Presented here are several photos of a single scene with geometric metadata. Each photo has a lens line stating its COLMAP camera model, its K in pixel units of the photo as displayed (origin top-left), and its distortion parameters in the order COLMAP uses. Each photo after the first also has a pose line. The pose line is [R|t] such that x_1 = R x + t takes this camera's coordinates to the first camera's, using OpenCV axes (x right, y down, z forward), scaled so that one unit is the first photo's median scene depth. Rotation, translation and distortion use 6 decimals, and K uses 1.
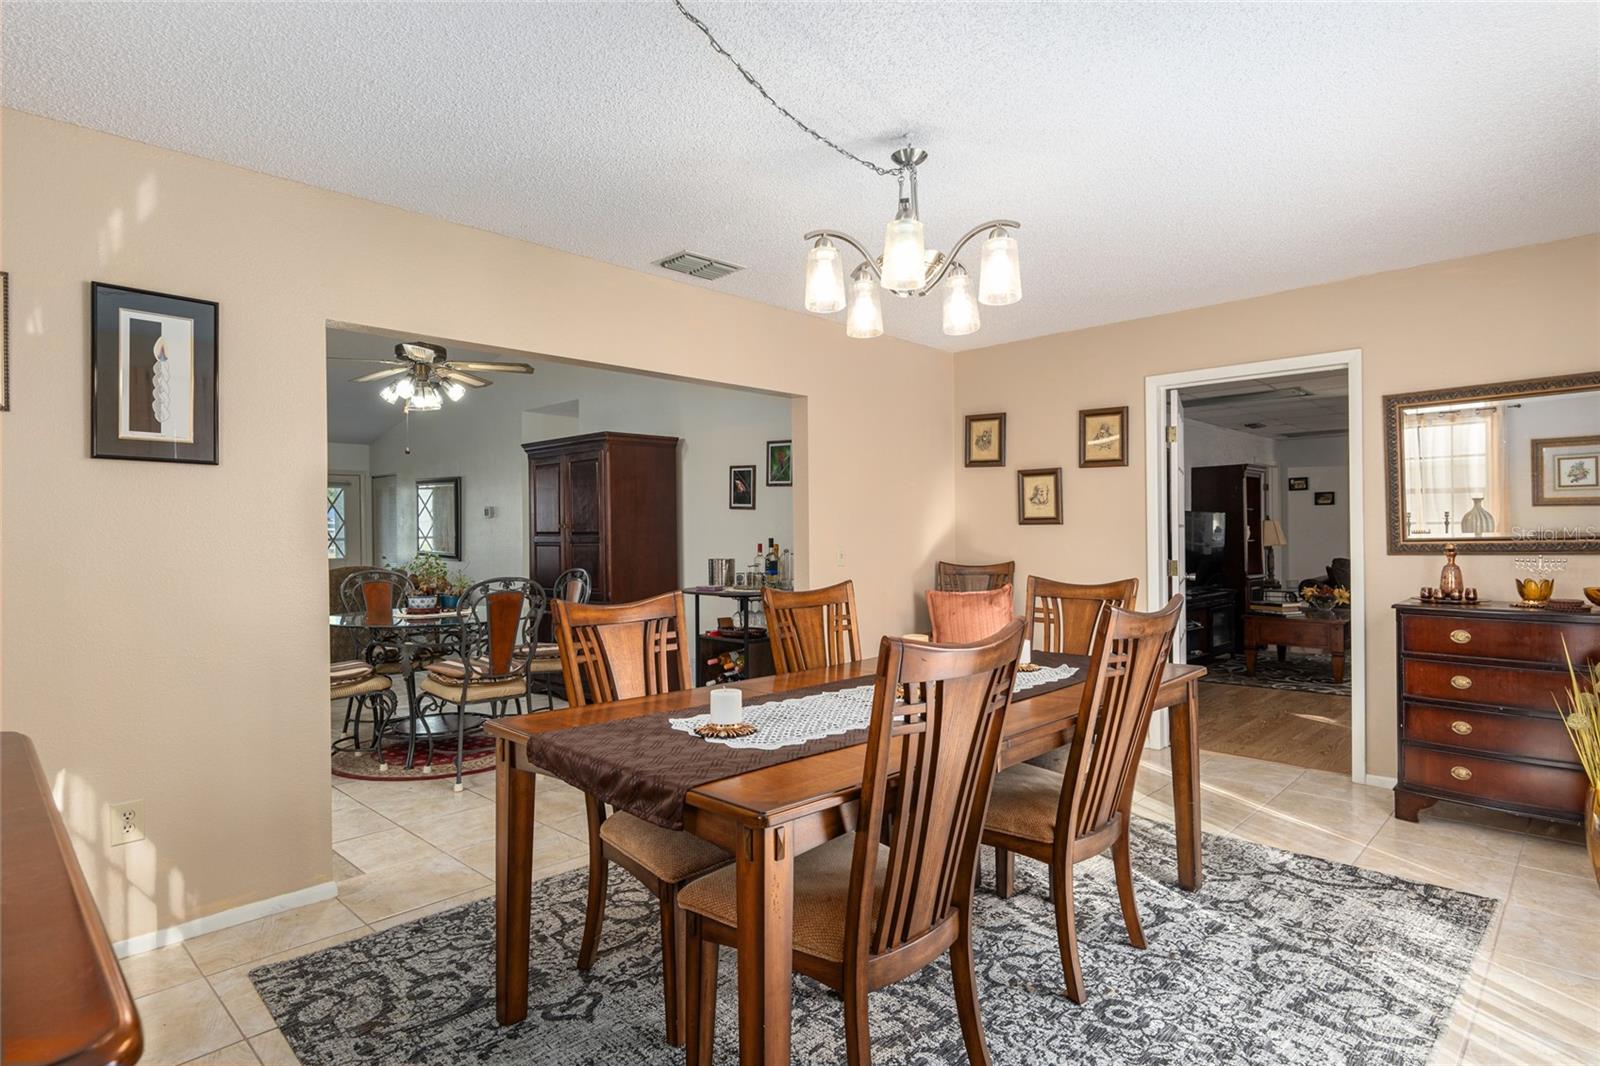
lens RADIAL K [[849.7, 0, 800.0], [0, 849.7, 533.0], [0, 0, 1]] dist [-0.003170, -0.000039]
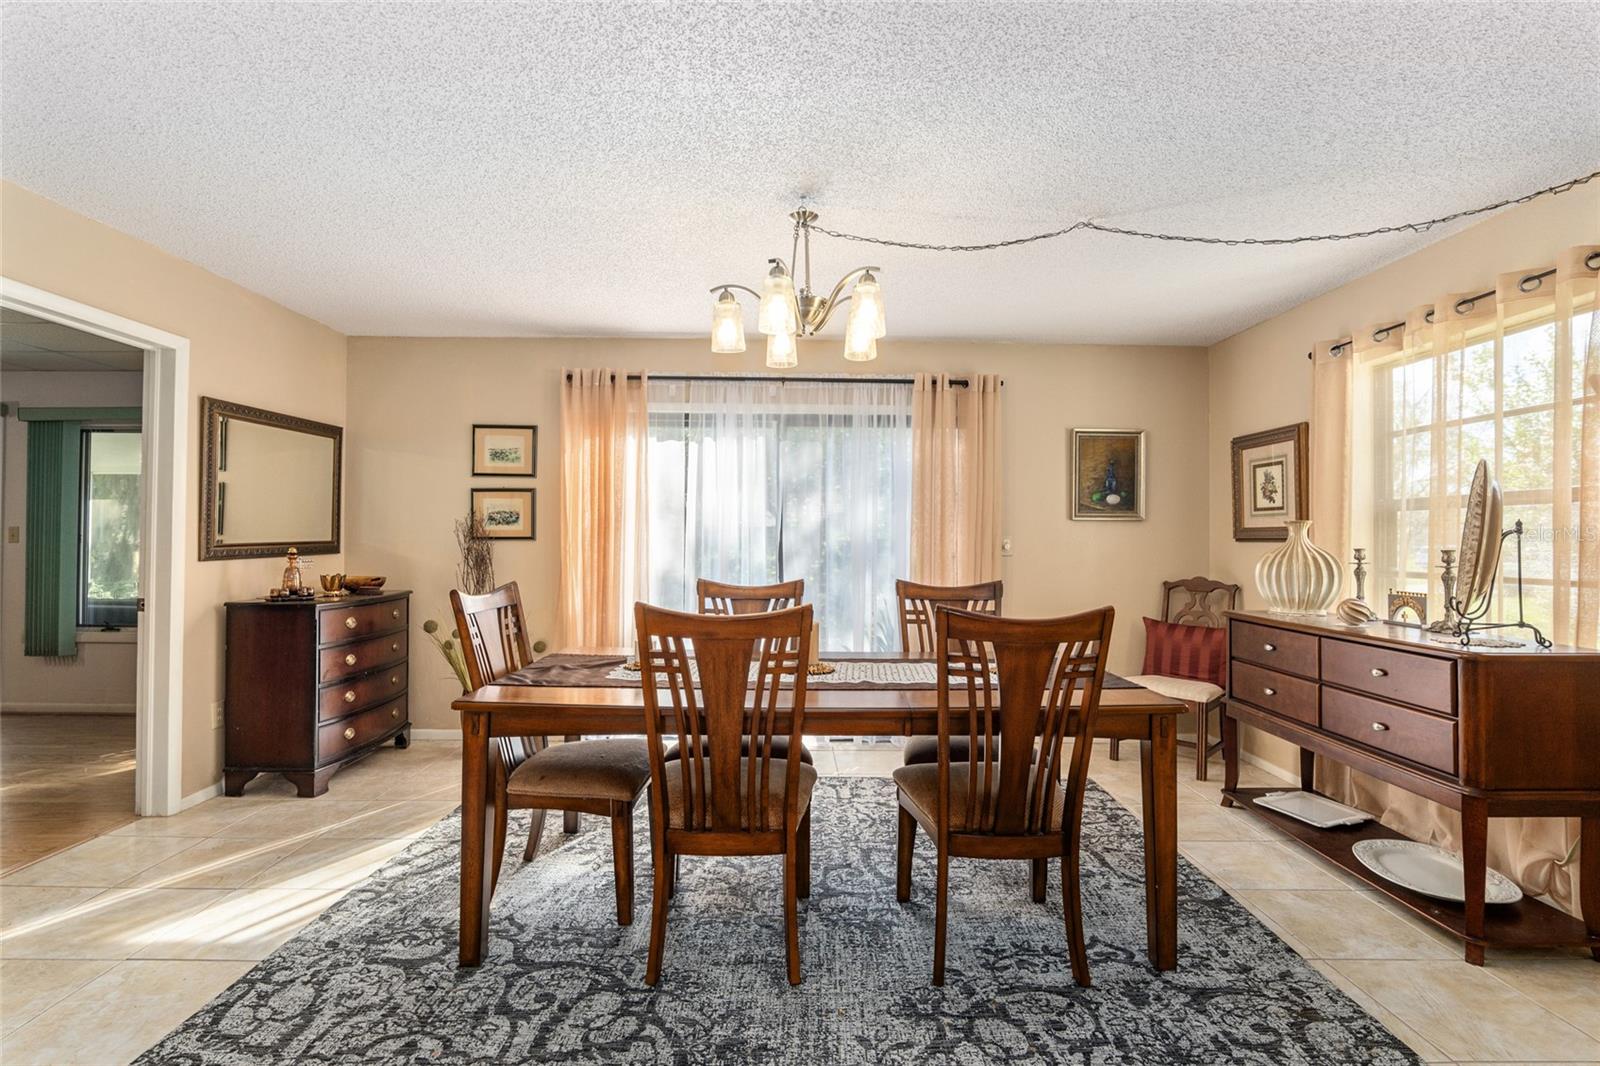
lens RADIAL K [[747.0, 0, 800.9], [0, 747.0, 525.9], [0, 0, 1]] dist [-0.015085, -0.000036]
pose [[-0.708943, 0.019208, 0.705005, -0.621253], [0.000164, 0.999634, -0.027070, 0.015499], [-0.705266, -0.019075, -0.708686, 1.805717]]
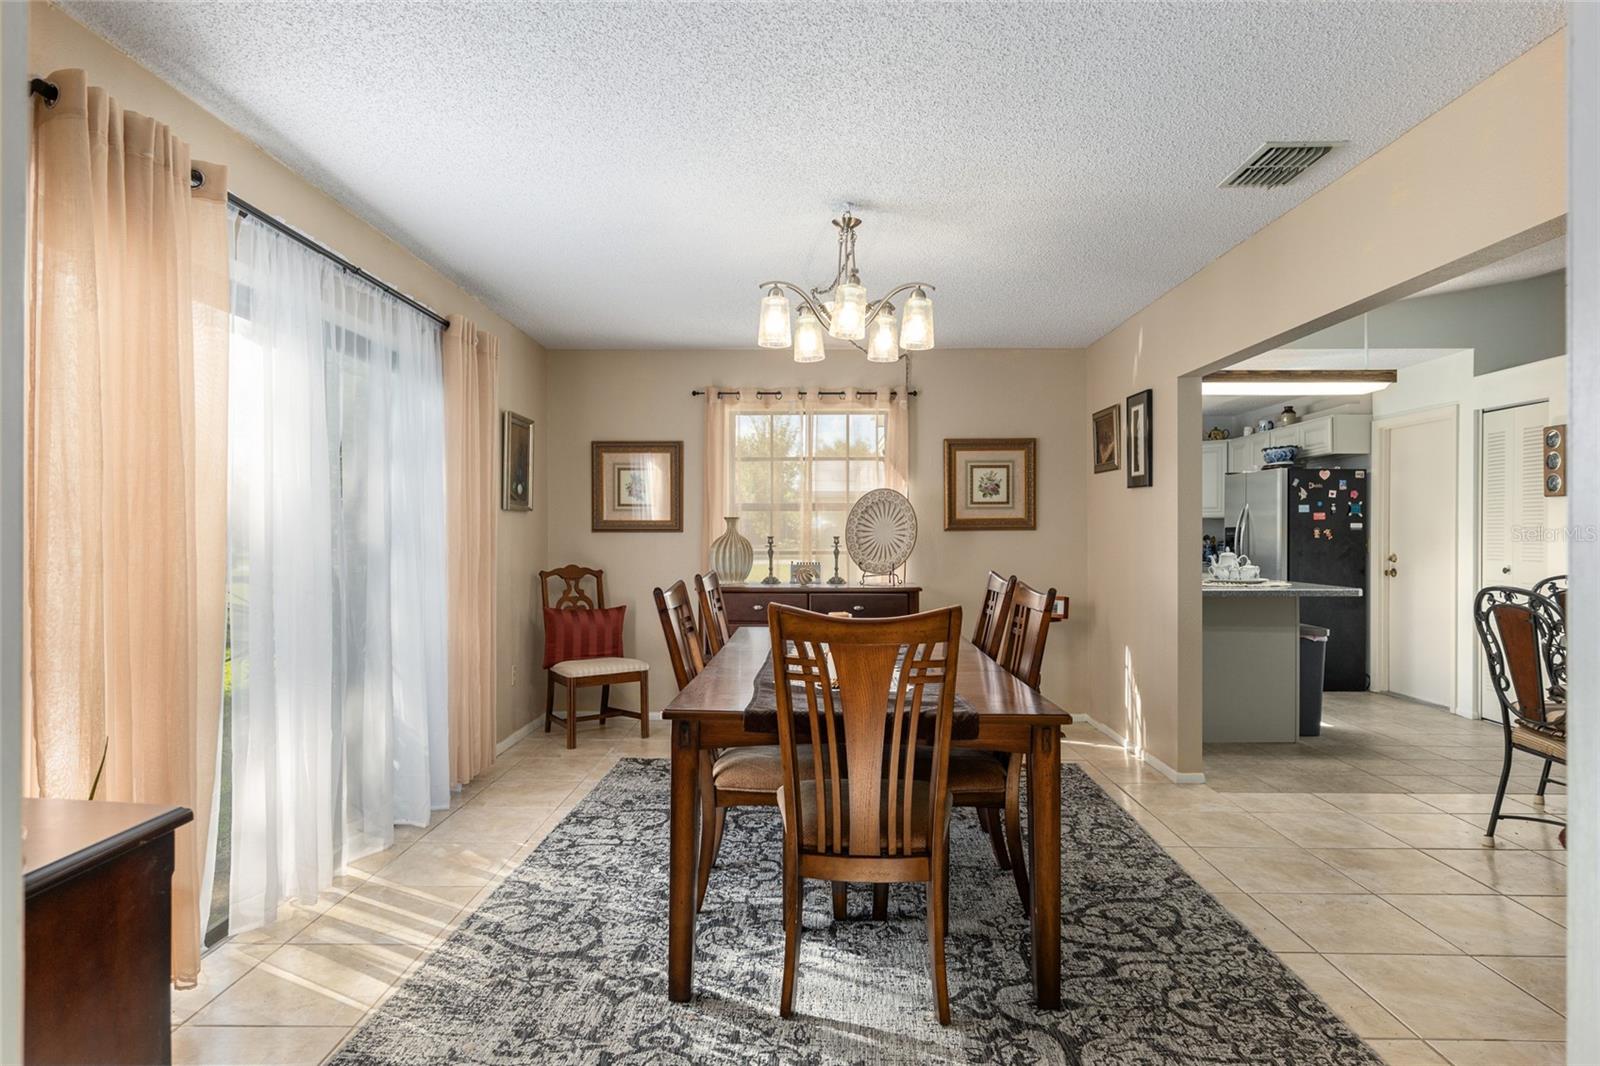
lens RADIAL K [[875.5, 0, 800.0], [0, 875.5, 533.0], [0, 0, 1]] dist [0.004048, 0.000024]
pose [[-0.728813, 0.012663, -0.684596, 1.087926], [0.006913, 0.999914, 0.011136, -0.013897], [0.684678, 0.003384, -0.728838, 1.952075]]
